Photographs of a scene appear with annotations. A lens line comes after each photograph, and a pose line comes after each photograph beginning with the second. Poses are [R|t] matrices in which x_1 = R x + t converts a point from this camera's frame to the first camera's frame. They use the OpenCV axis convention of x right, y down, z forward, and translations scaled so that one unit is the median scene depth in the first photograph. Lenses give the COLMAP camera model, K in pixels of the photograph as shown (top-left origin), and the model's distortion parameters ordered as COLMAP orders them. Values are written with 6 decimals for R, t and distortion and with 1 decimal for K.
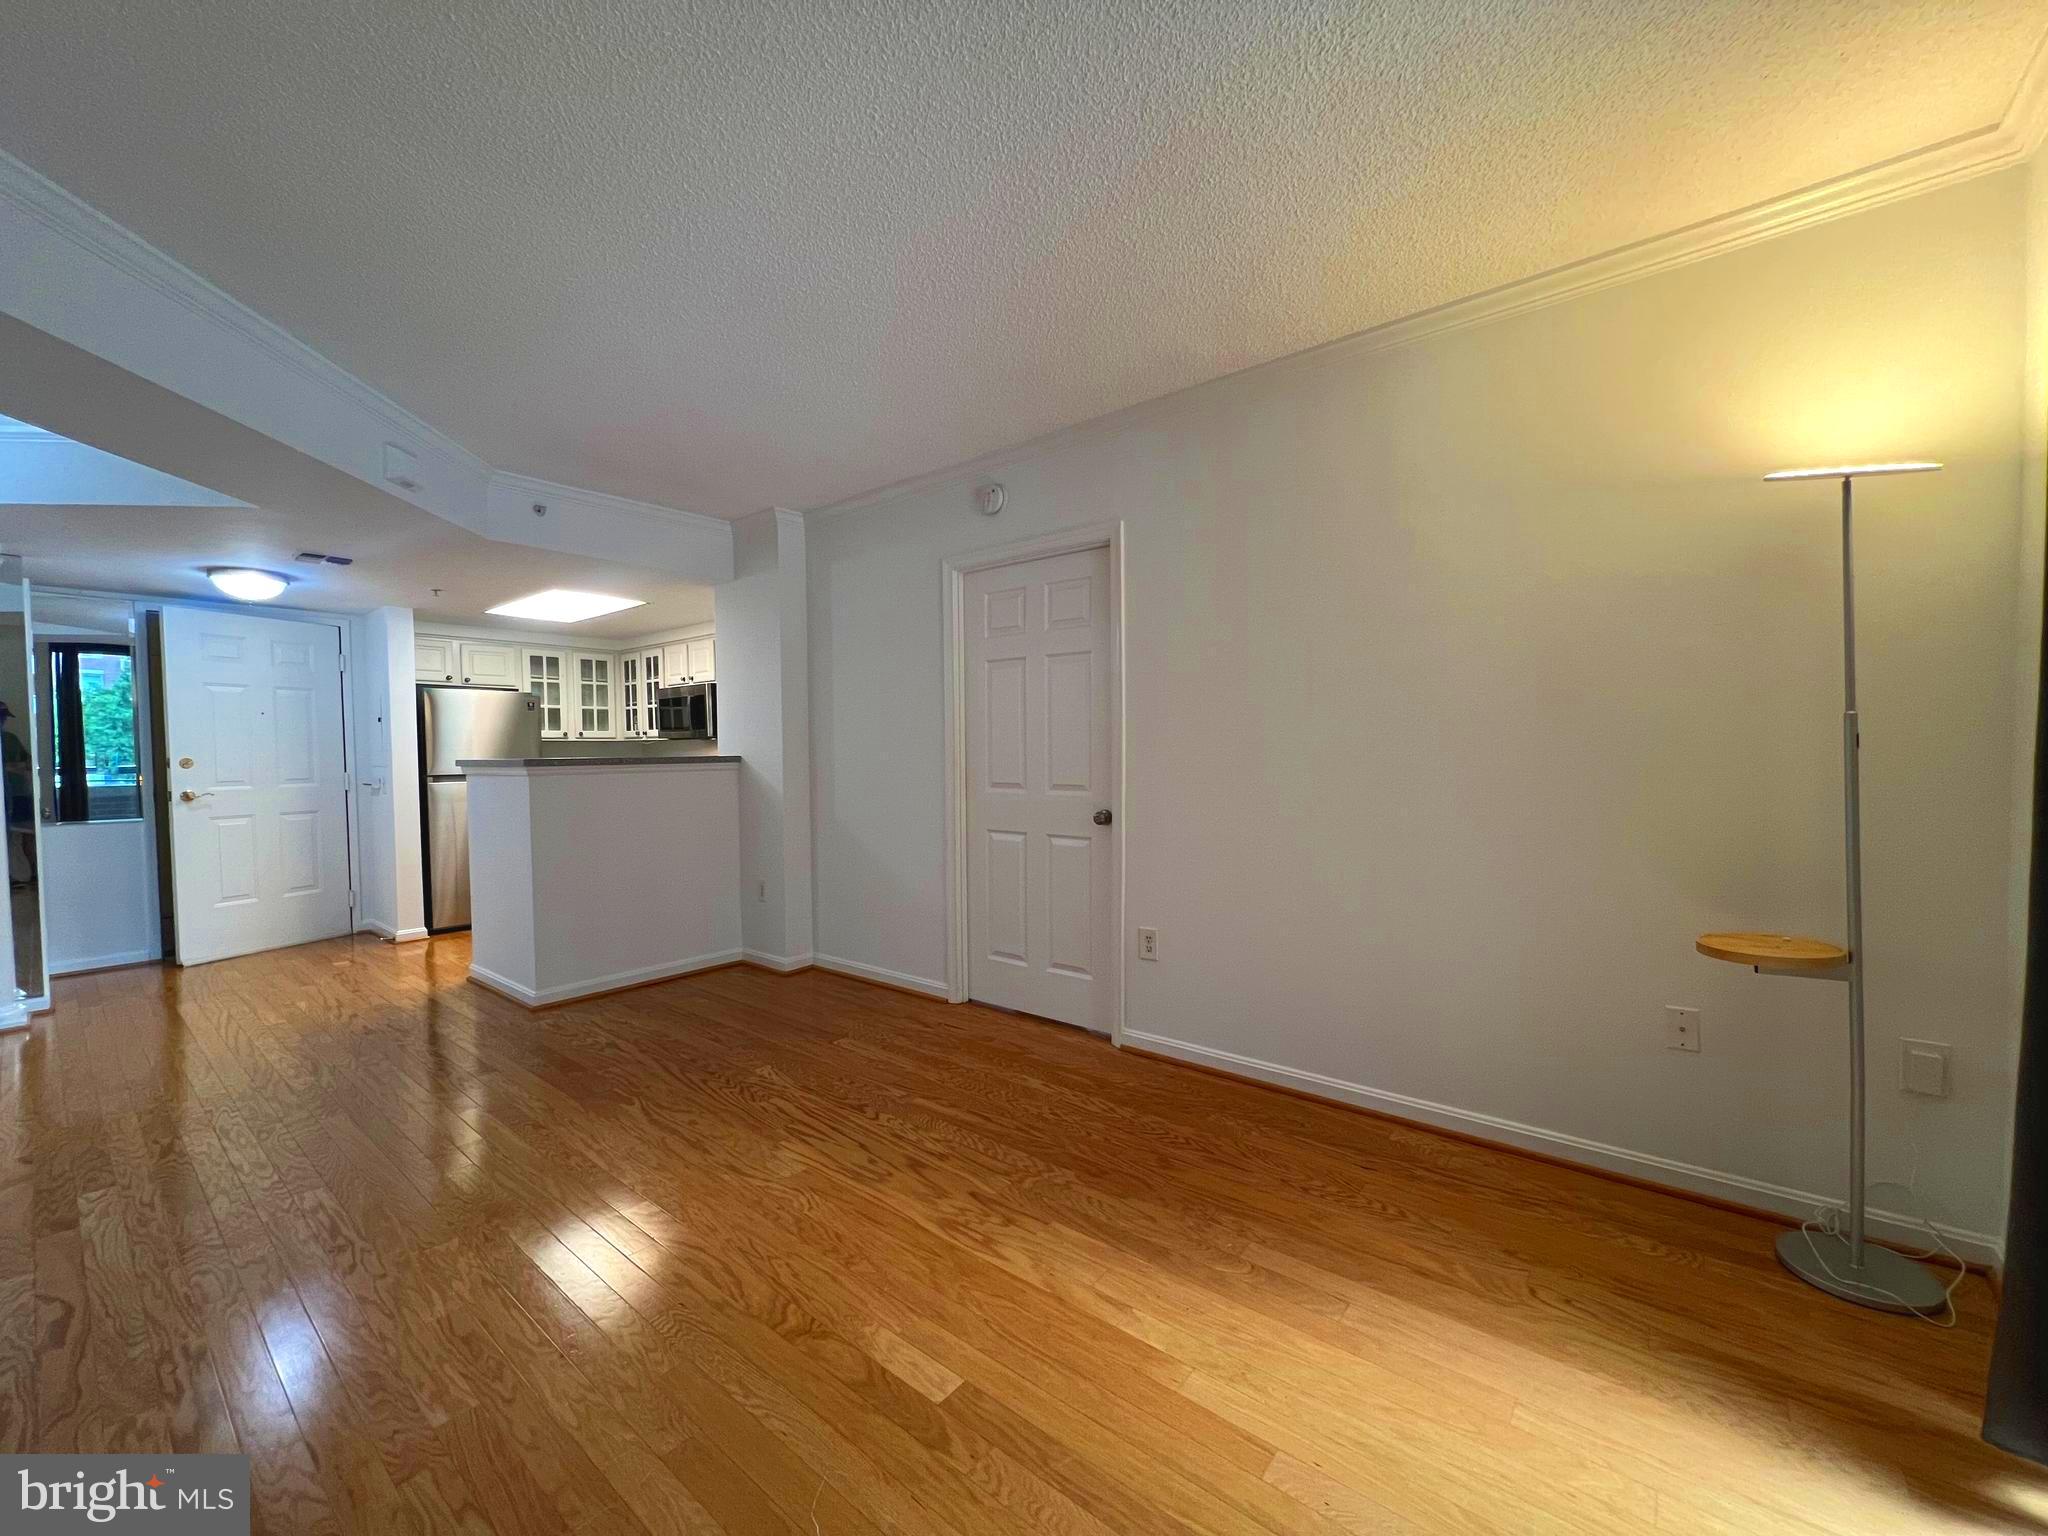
lens RADIAL K [[816.7, 0, 1024.7], [0, 816.7, 773.1], [0, 0, 1]] dist [-0.009472, 0.003012]
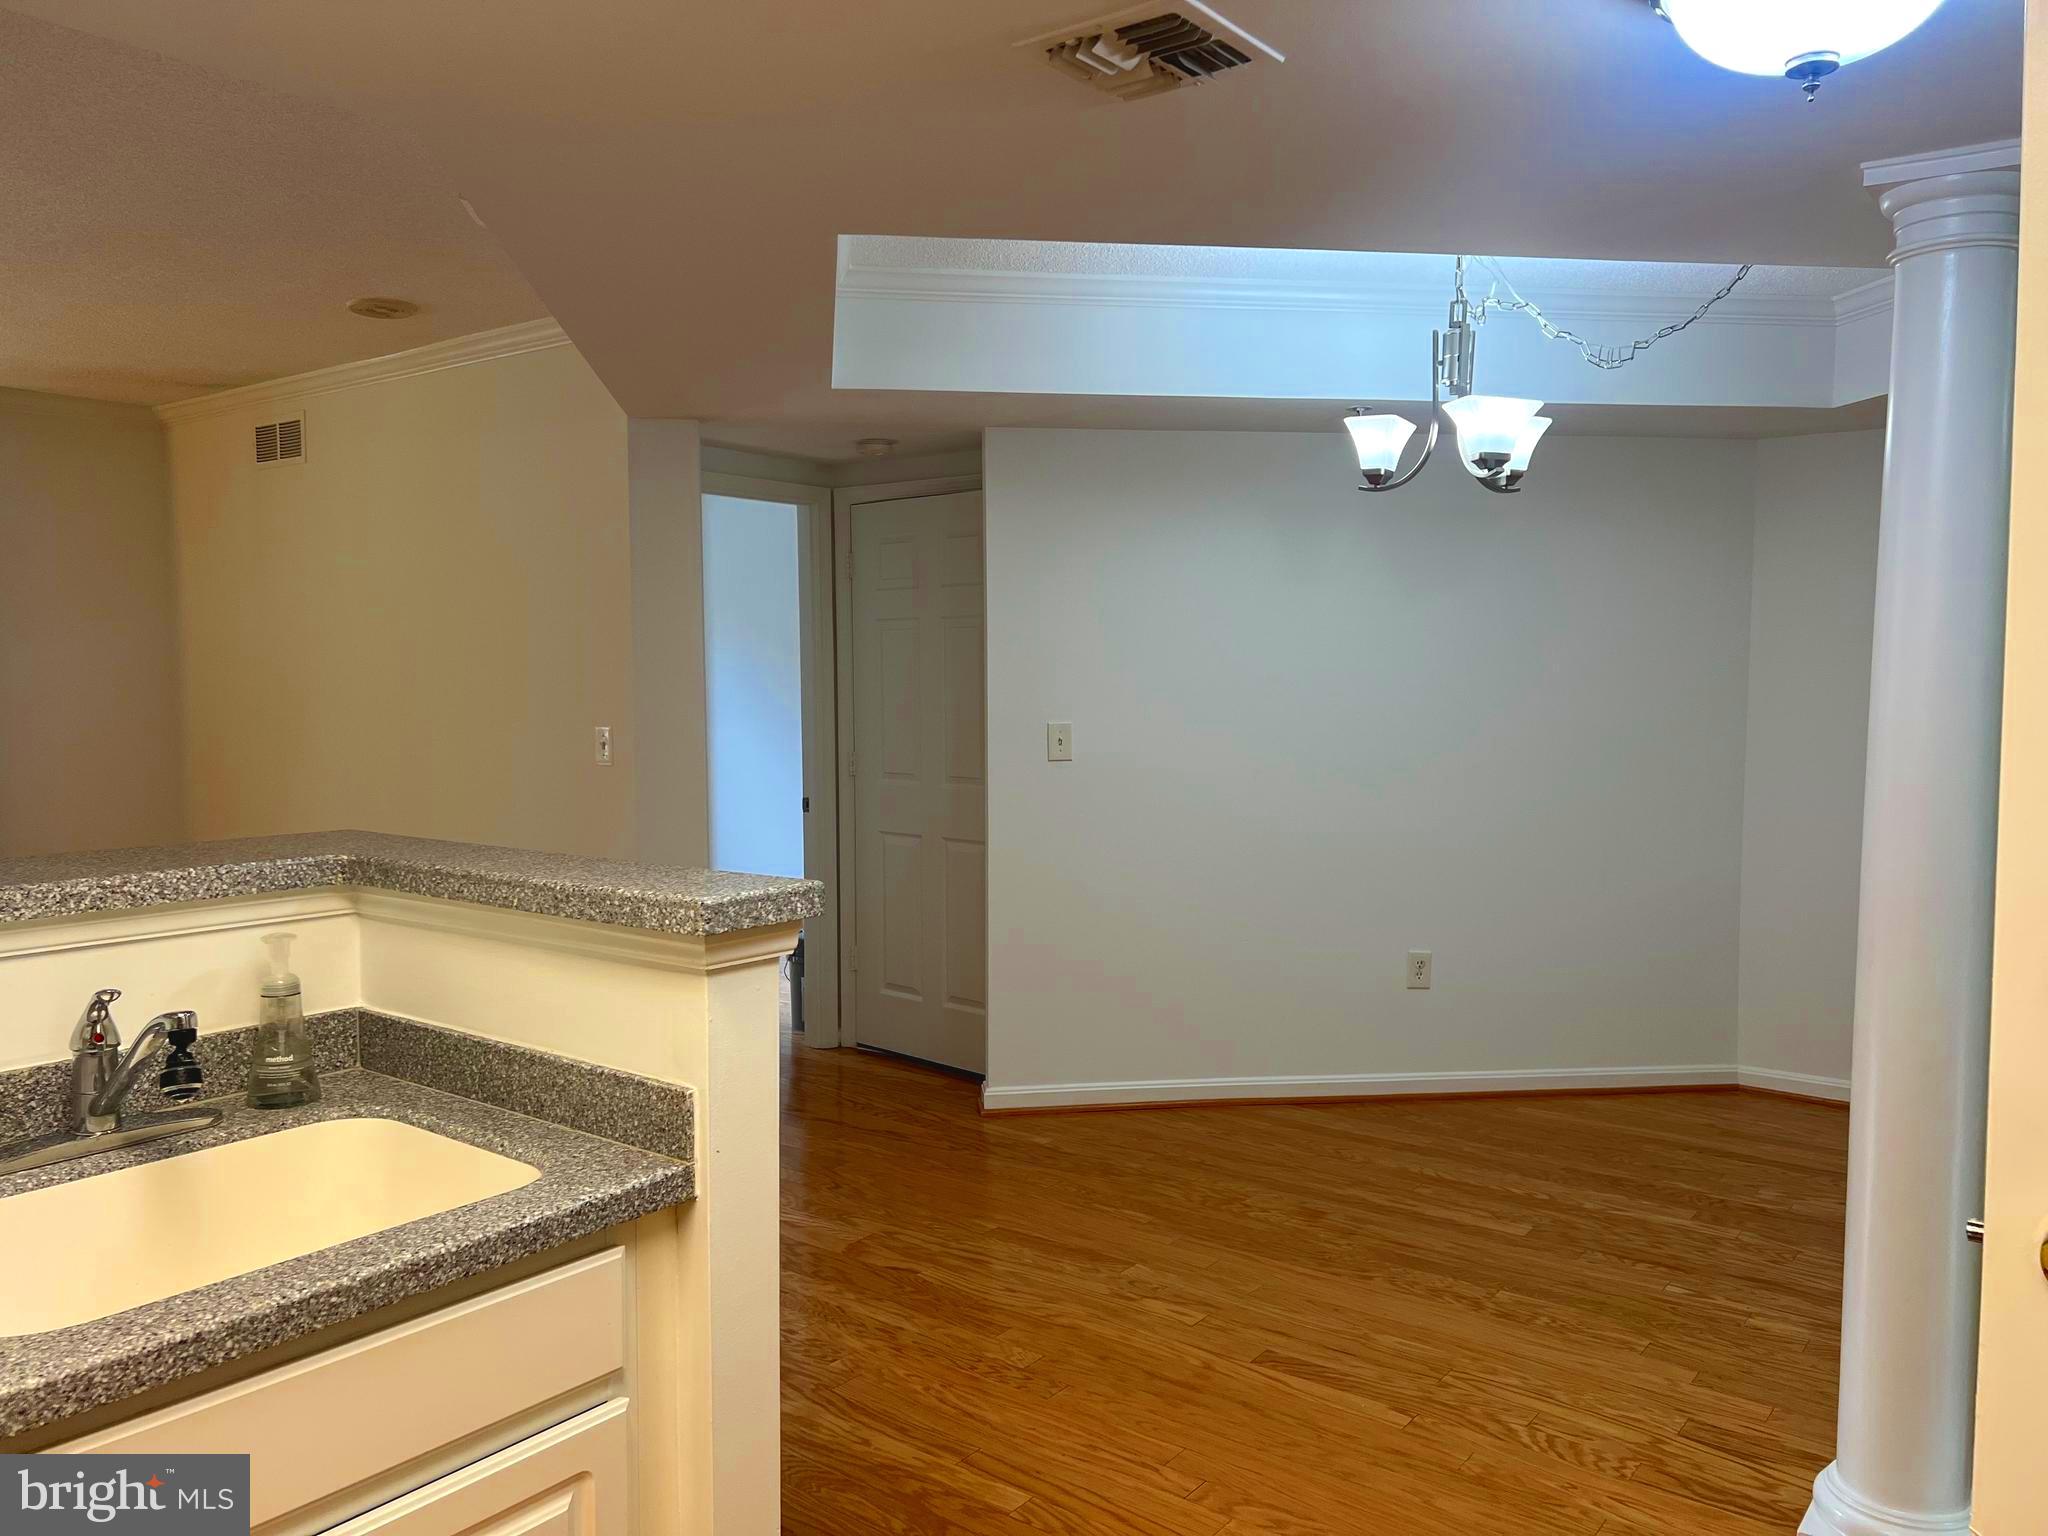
lens RADIAL K [[1563.8, 0, 1023.3], [0, 1563.8, 776.9], [0, 0, 1]] dist [0.069565, -0.068619]
pose [[-0.999537, 0.016345, -0.025652, -0.803325], [0.013770, 0.995136, 0.097546, -0.088150], [0.027121, 0.097147, -0.994900, 1.507630]]
